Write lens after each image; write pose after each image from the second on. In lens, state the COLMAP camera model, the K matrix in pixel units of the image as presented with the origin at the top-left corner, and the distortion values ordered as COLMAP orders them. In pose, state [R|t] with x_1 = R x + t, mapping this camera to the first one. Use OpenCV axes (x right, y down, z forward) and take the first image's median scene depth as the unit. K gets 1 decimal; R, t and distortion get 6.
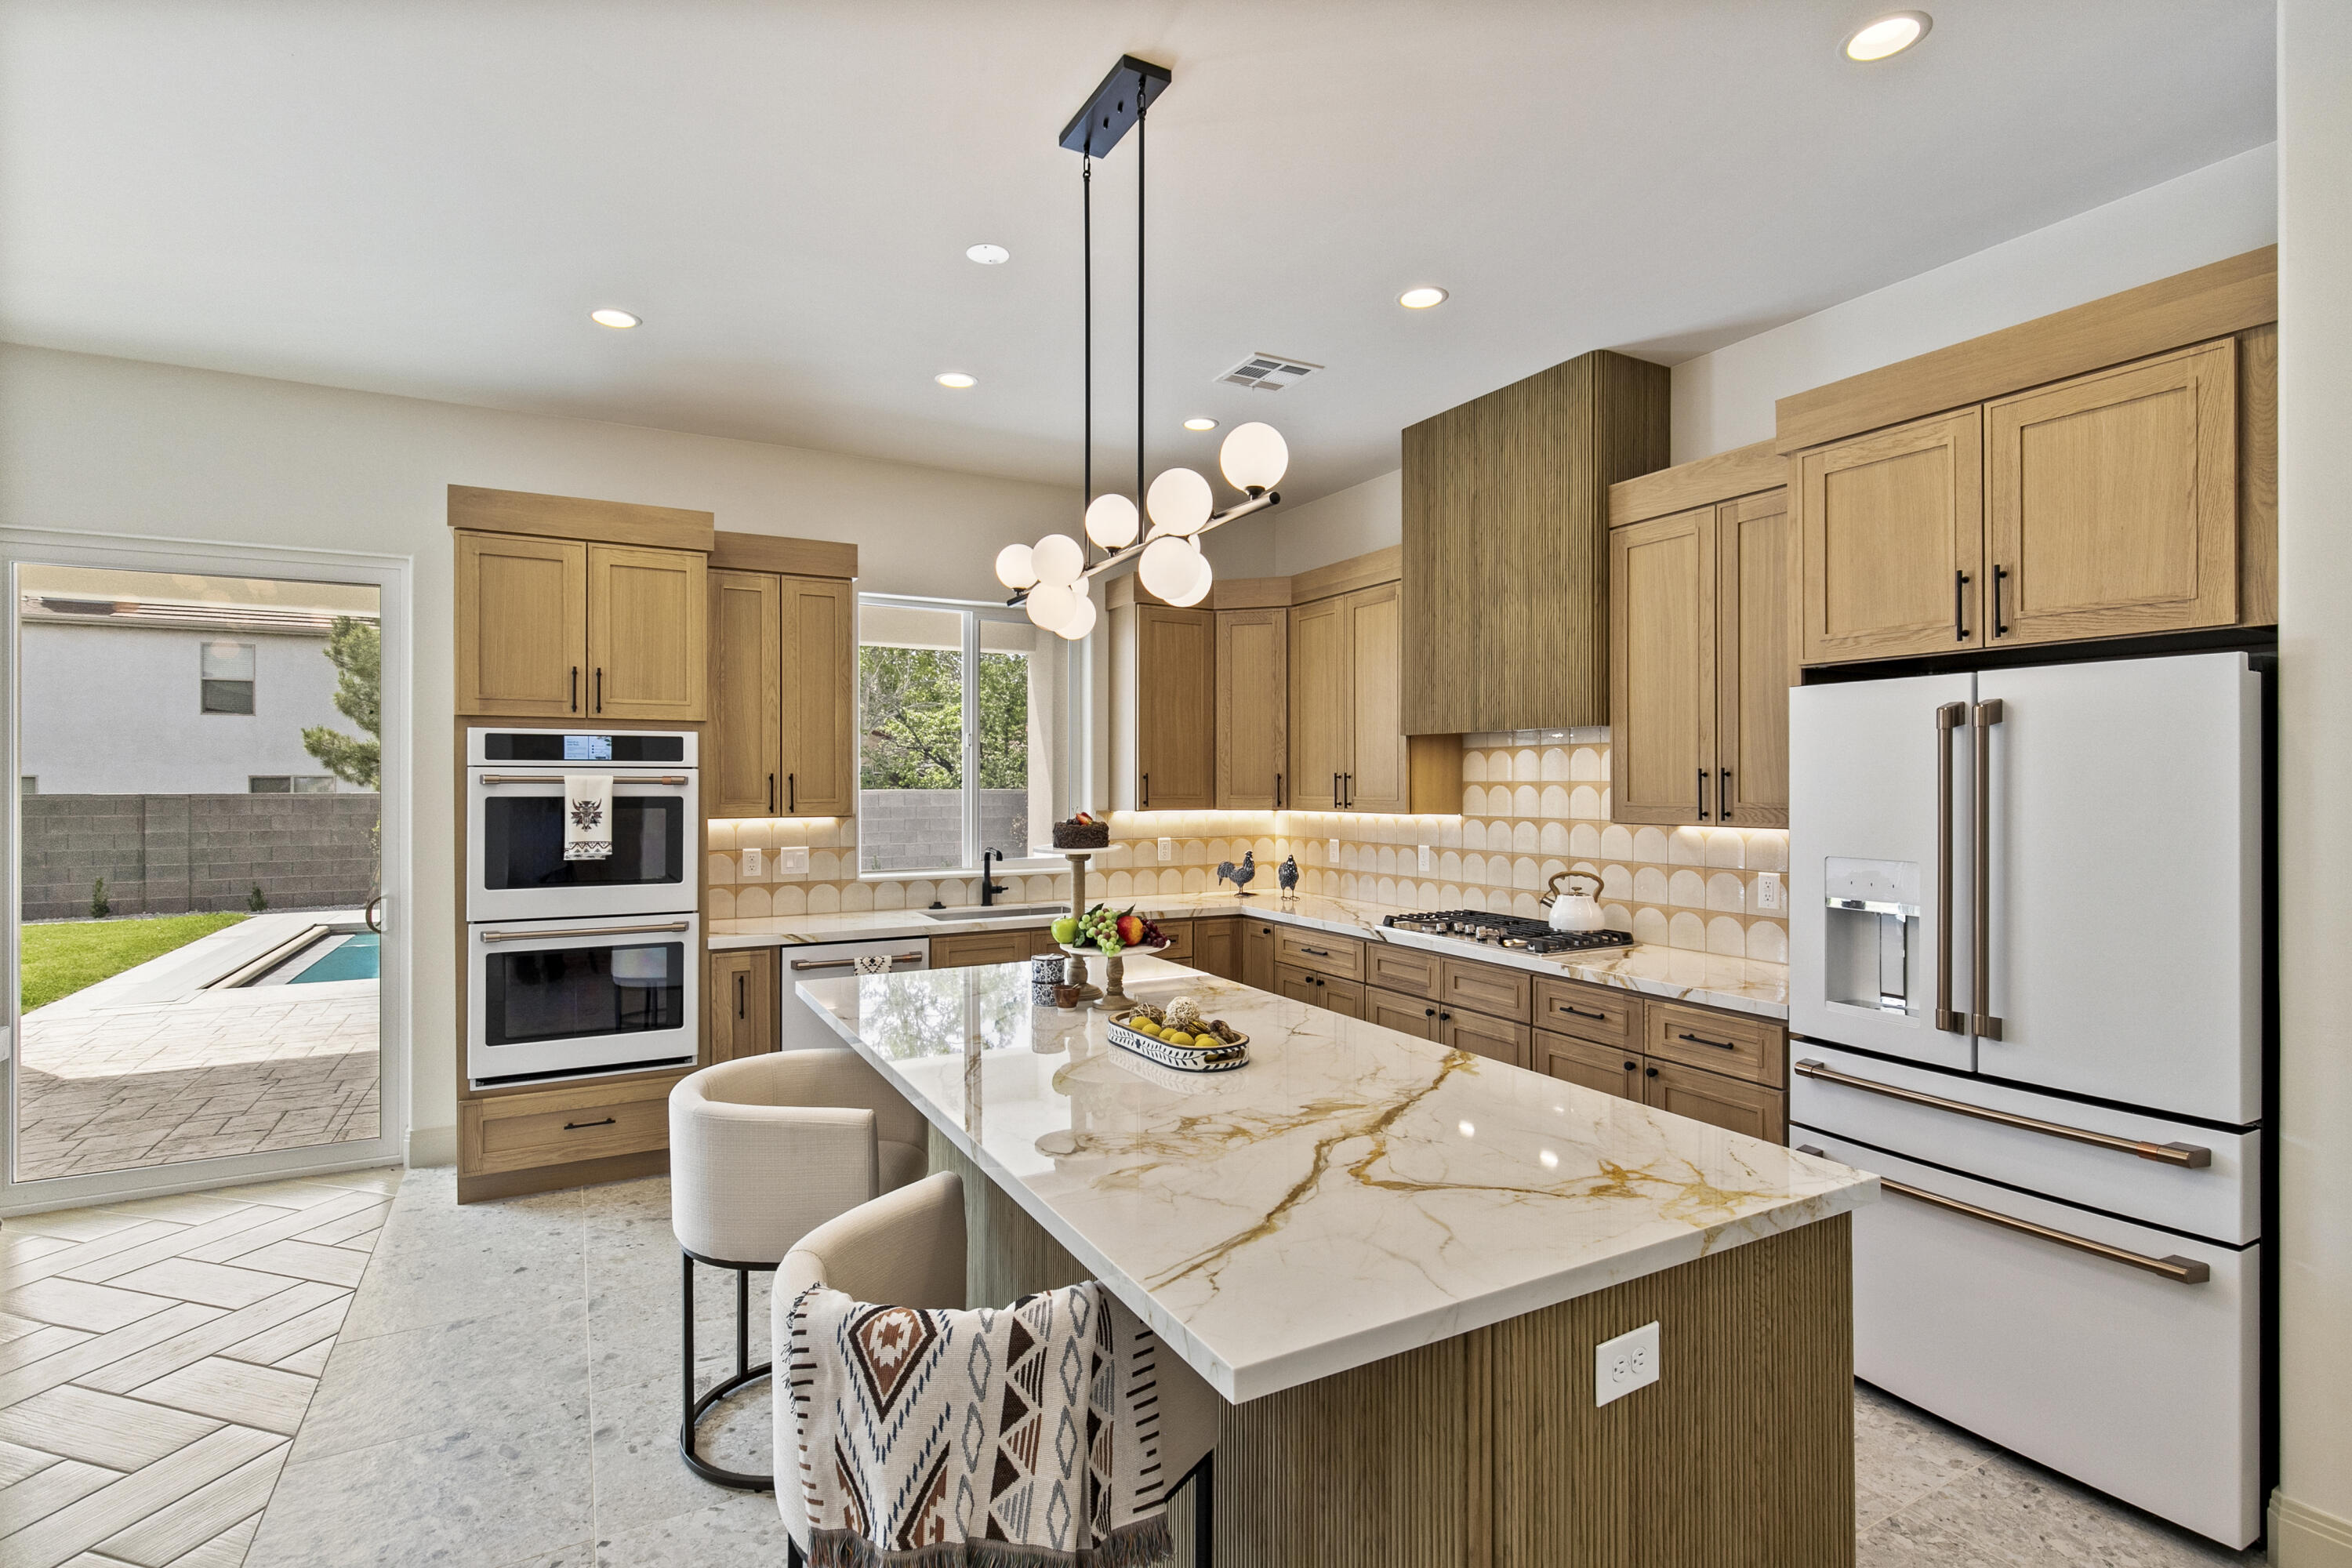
lens RADIAL K [[1113.3, 0, 1184.4], [0, 1113.3, 780.2], [0, 0, 1]] dist [0.002552, -0.003123]
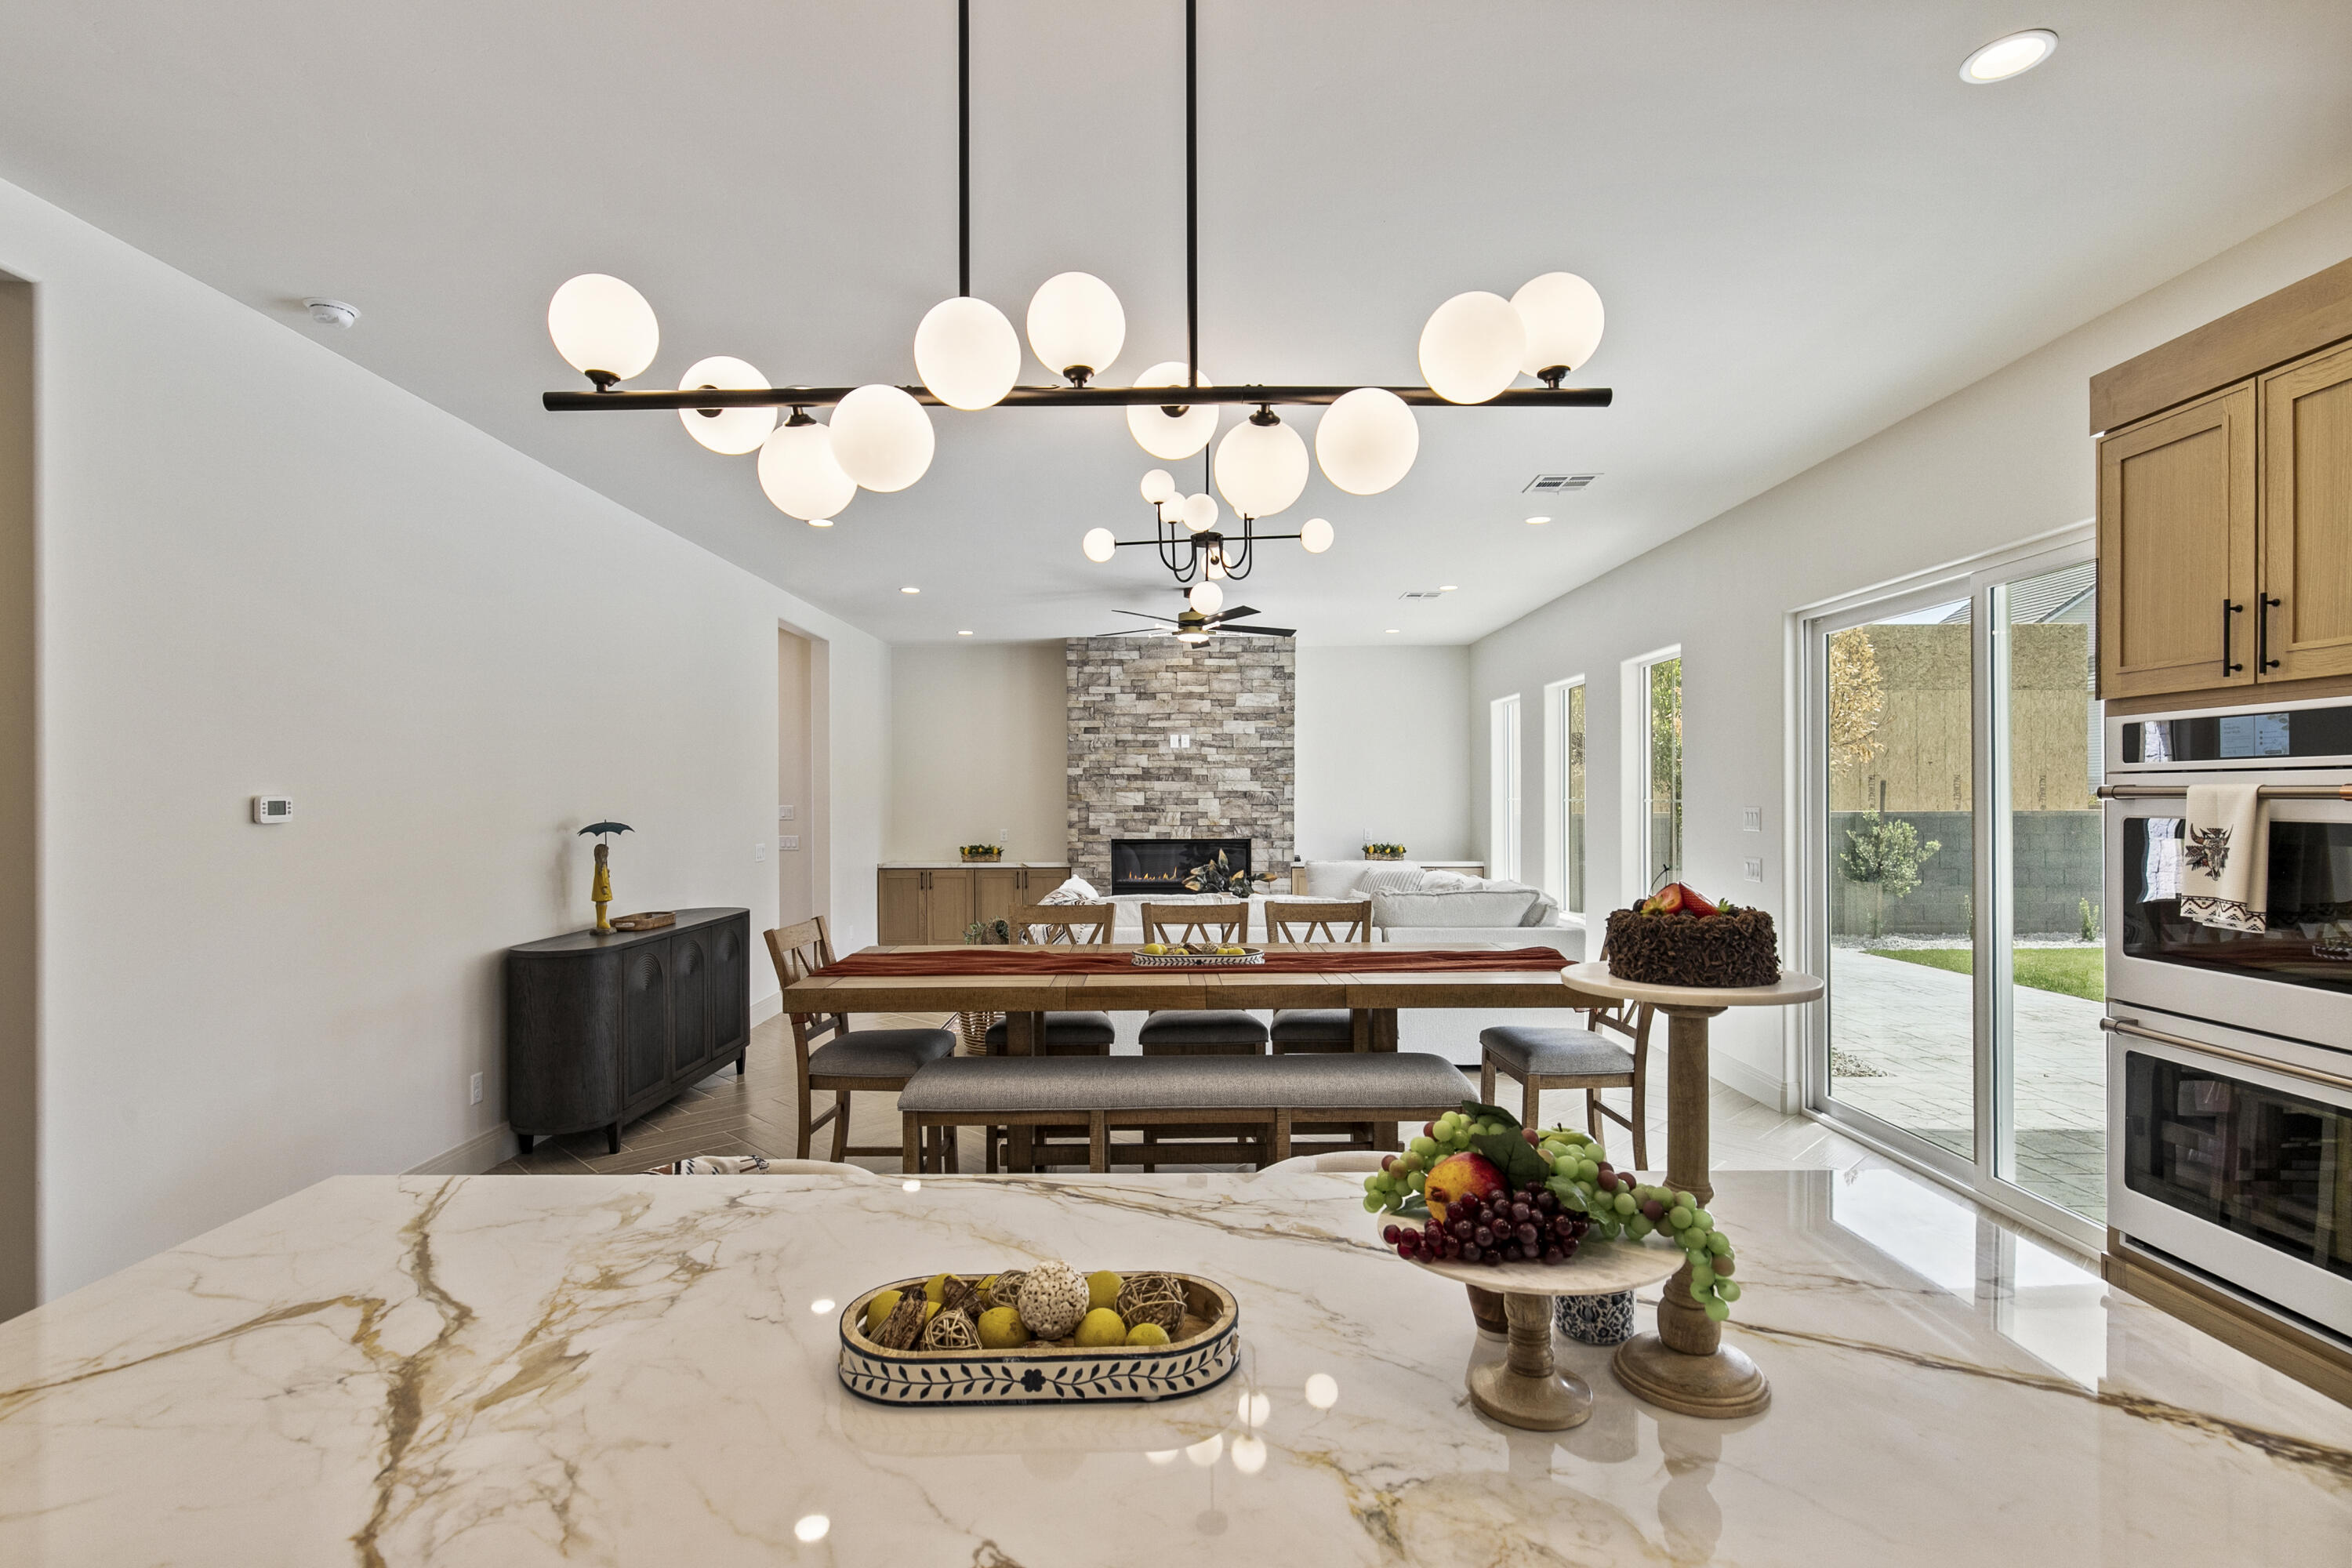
lens RADIAL K [[1113.3, 0, 1168.1], [0, 1113.3, 797.5], [0, 0, 1]] dist [0.002552, -0.003123]
pose [[-0.490912, 0.001054, -0.871208, 0.234941], [0.005472, 0.999983, -0.001873, 0.000667], [0.871192, -0.005687, -0.490910, 0.785072]]
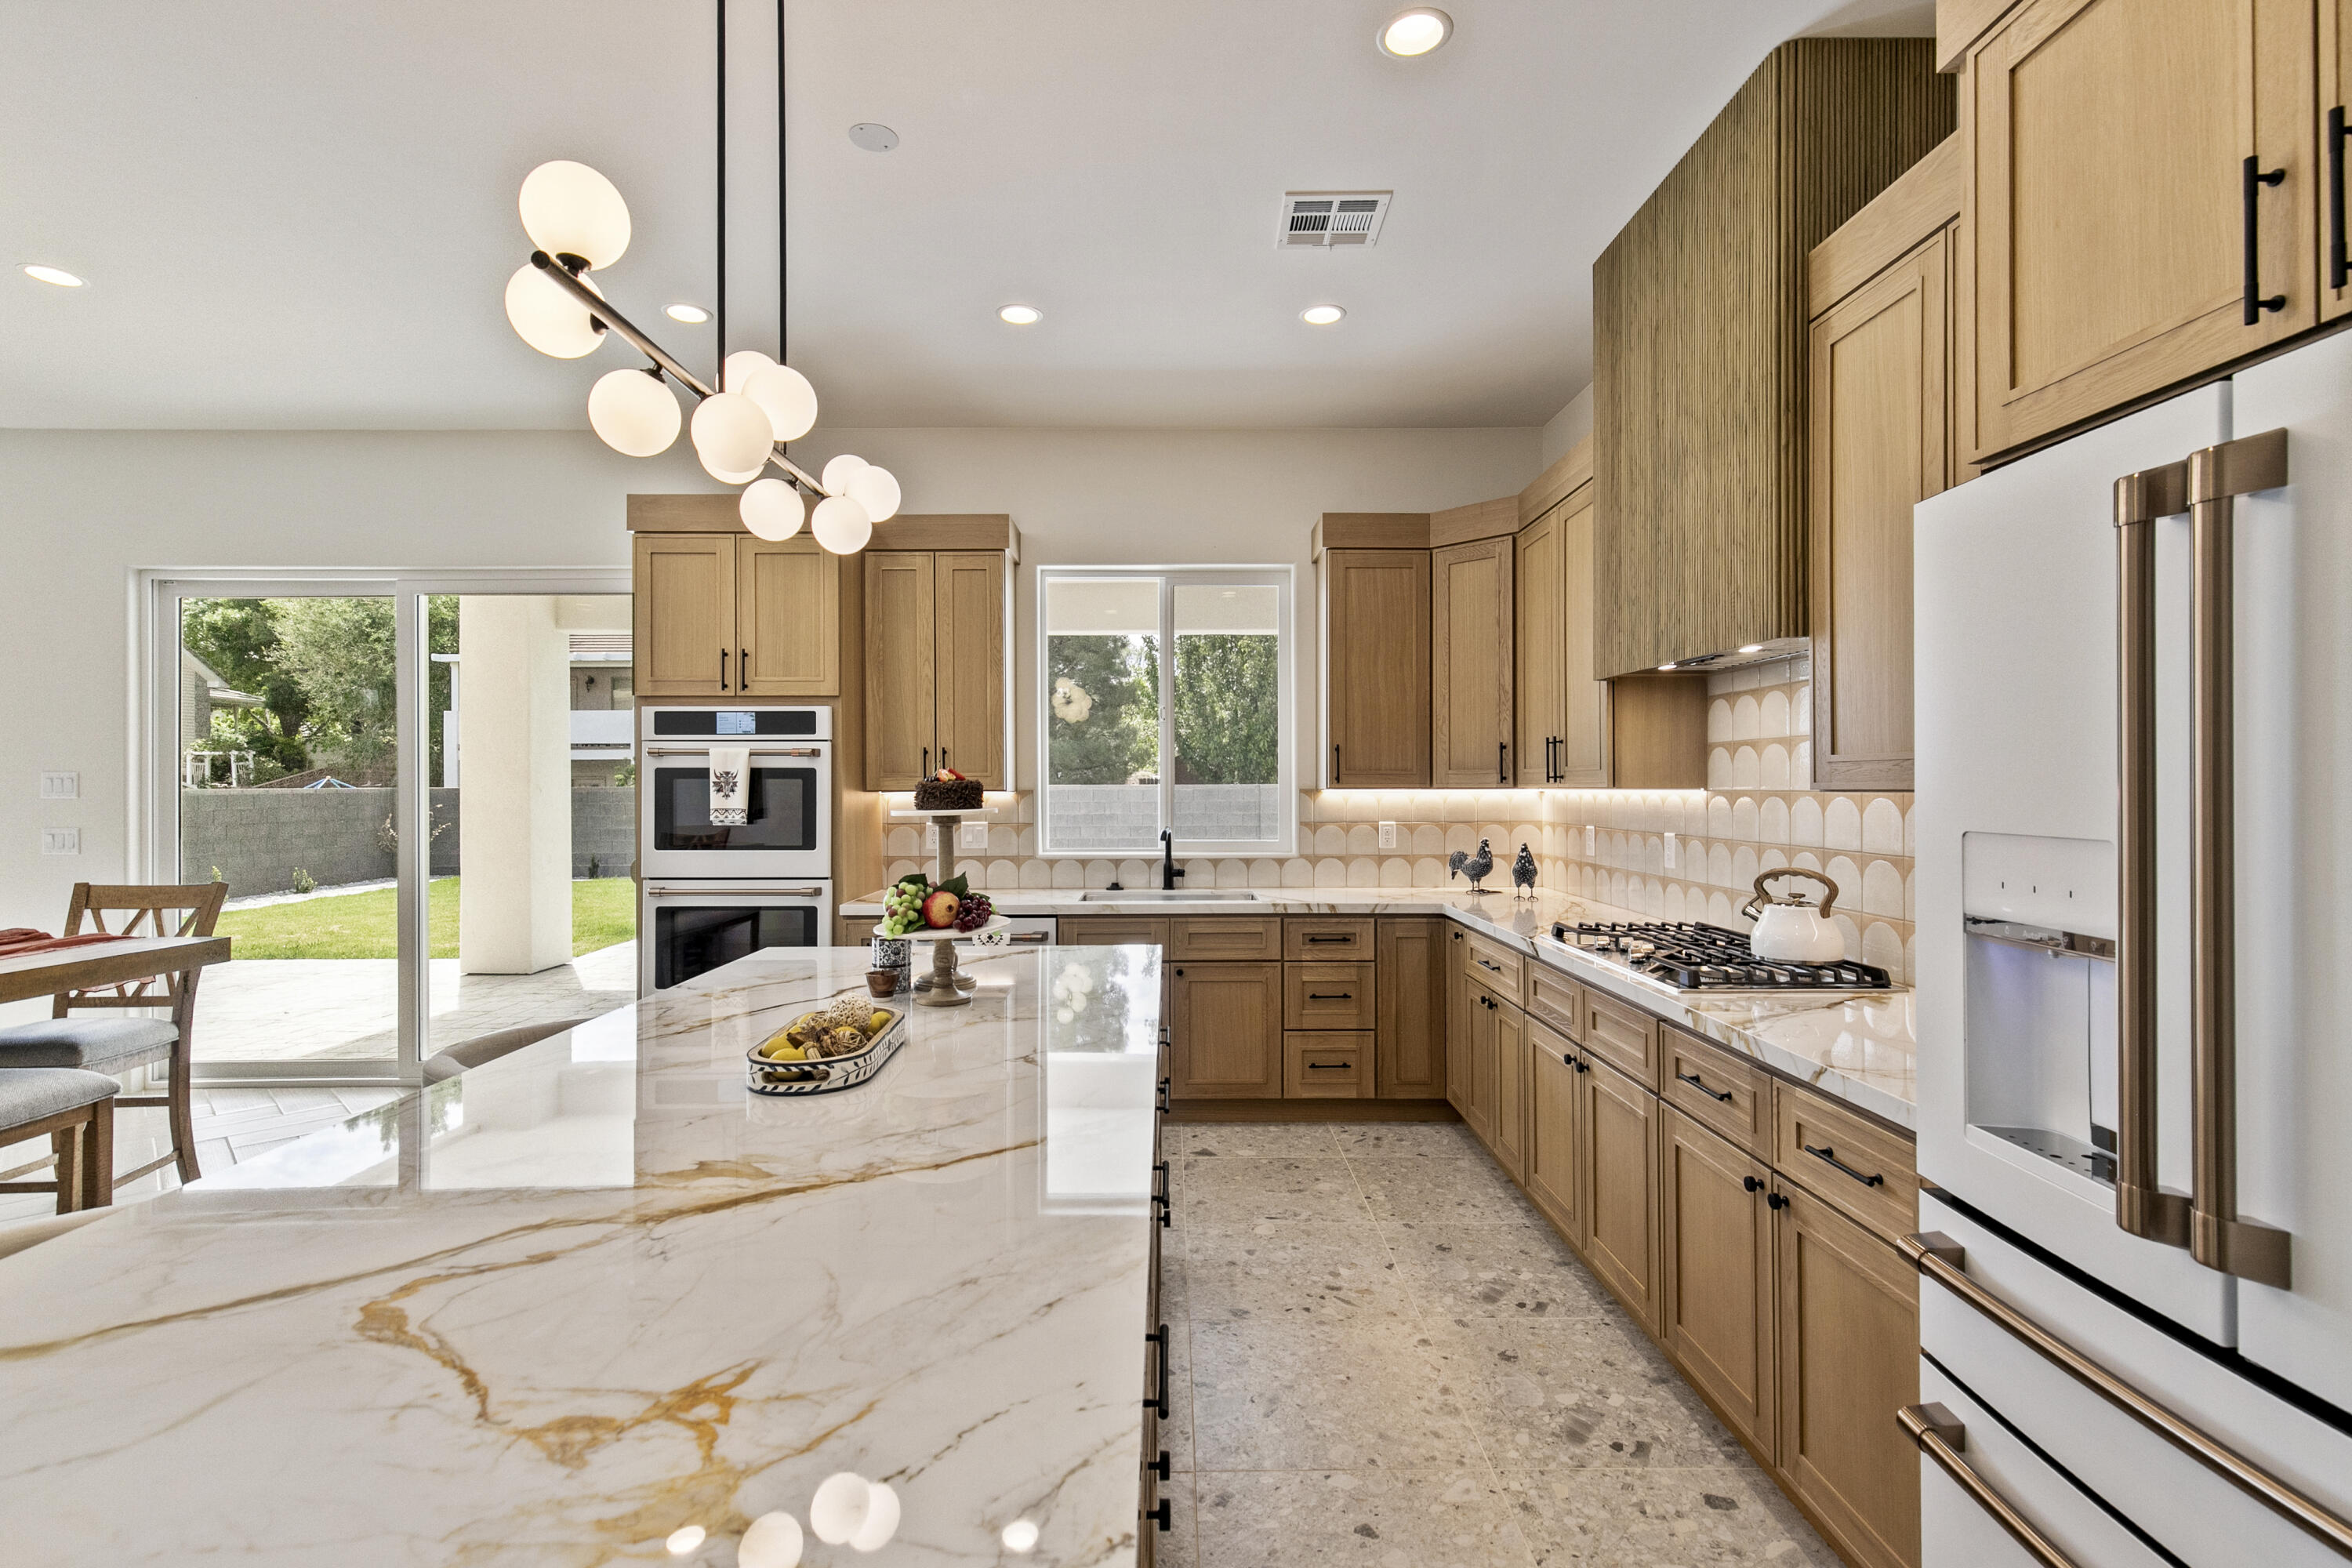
lens RADIAL K [[1075.0, 0, 1182.9], [0, 1075.0, 778.7], [0, 0, 1]] dist [0.009766, -0.001704]
pose [[0.879273, -0.005819, -0.476283, 0.341911], [0.003986, 0.999980, -0.004858, 0.031820], [0.476301, 0.002373, 0.879279, 0.282272]]
